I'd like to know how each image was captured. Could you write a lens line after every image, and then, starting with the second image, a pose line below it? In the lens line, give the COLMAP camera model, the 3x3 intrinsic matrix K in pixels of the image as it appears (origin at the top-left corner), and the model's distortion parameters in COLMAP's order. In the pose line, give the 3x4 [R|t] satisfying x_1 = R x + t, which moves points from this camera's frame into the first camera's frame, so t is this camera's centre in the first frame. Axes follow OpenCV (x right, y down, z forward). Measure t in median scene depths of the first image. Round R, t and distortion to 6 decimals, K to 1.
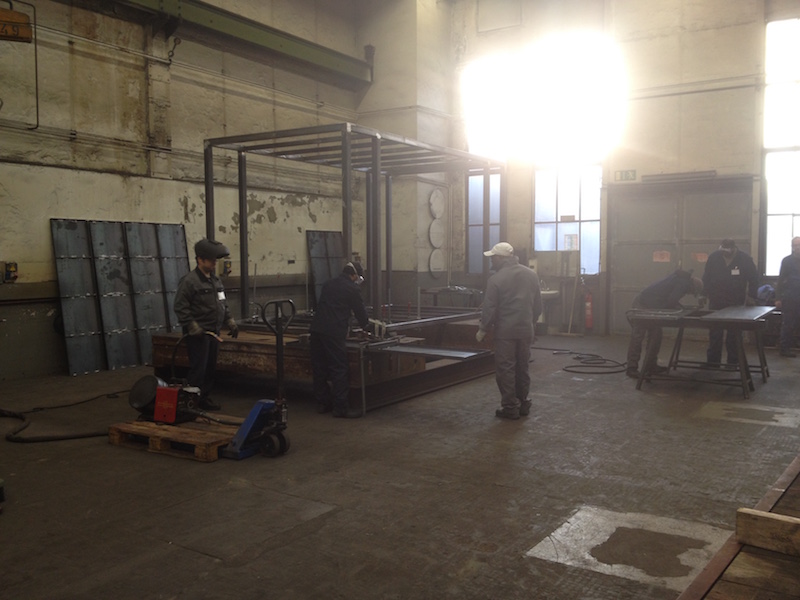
lens RADIAL K [[753.3, 0, 406.9], [0, 753.3, 301.2], [0, 0, 1]] dist [0.003259, 0.000000]
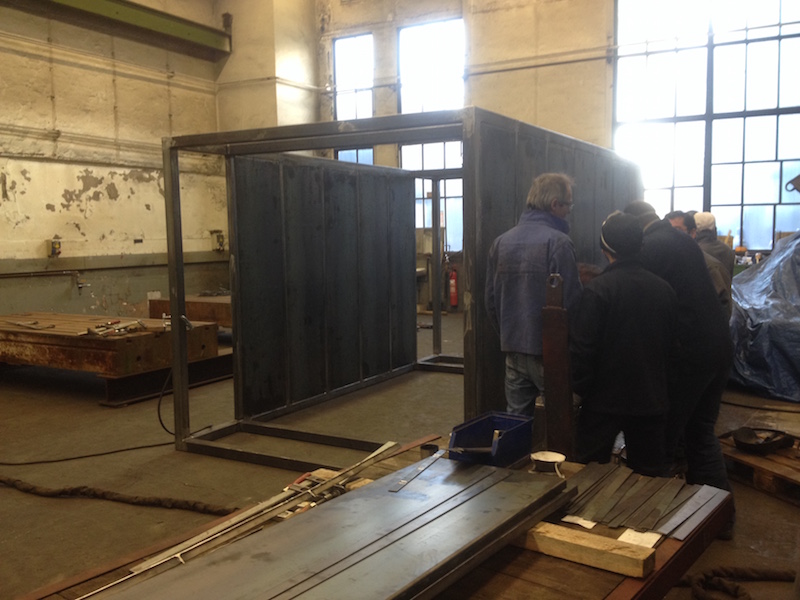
lens RADIAL K [[753.3, 0, 396.6], [0, 753.3, 293.6], [0, 0, 1]] dist [0.003259, 0.000000]
pose [[0.998664, -0.010587, 0.050573, 0.133922], [0.009315, 0.999636, 0.025324, -0.006691], [-0.050823, -0.024819, 0.998399, 0.026876]]
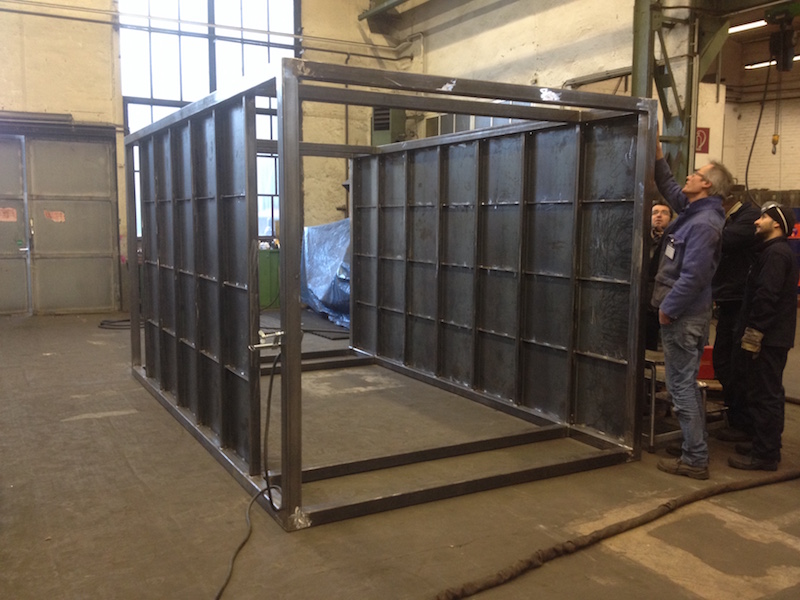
lens RADIAL K [[753.3, 0, 397.8], [0, 753.3, 299.5], [0, 0, 1]] dist [0.003259, 0.000000]
pose [[0.478796, -0.080406, 0.874236, -0.179509], [0.033293, 0.996744, 0.073439, -0.015689], [-0.877295, -0.006056, 0.479914, 0.271548]]
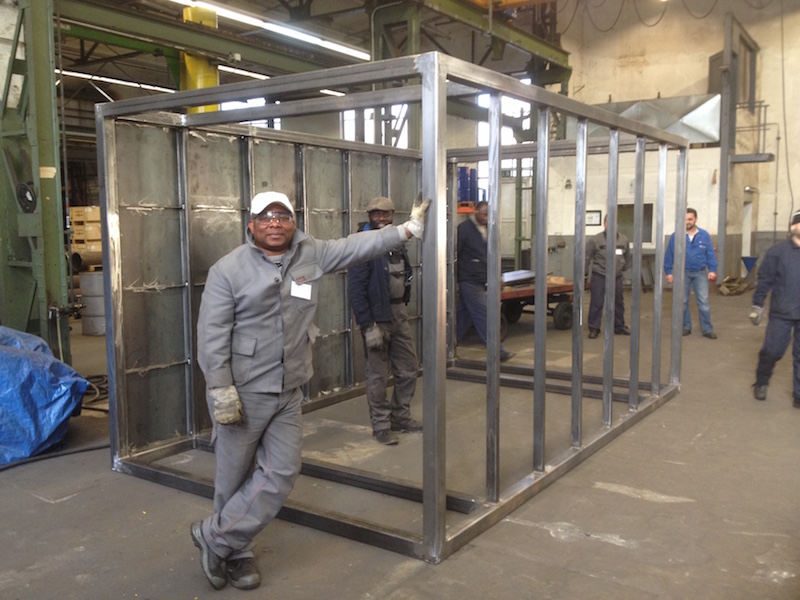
lens RADIAL K [[753.3, 0, 398.6], [0, 753.3, 299.2], [0, 0, 1]] dist [0.003259, 0.000000]
pose [[-0.999172, 0.007147, 0.040051, 0.213207], [0.013249, 0.987949, 0.154211, -0.057627], [-0.038466, 0.154614, -0.987226, 0.957271]]
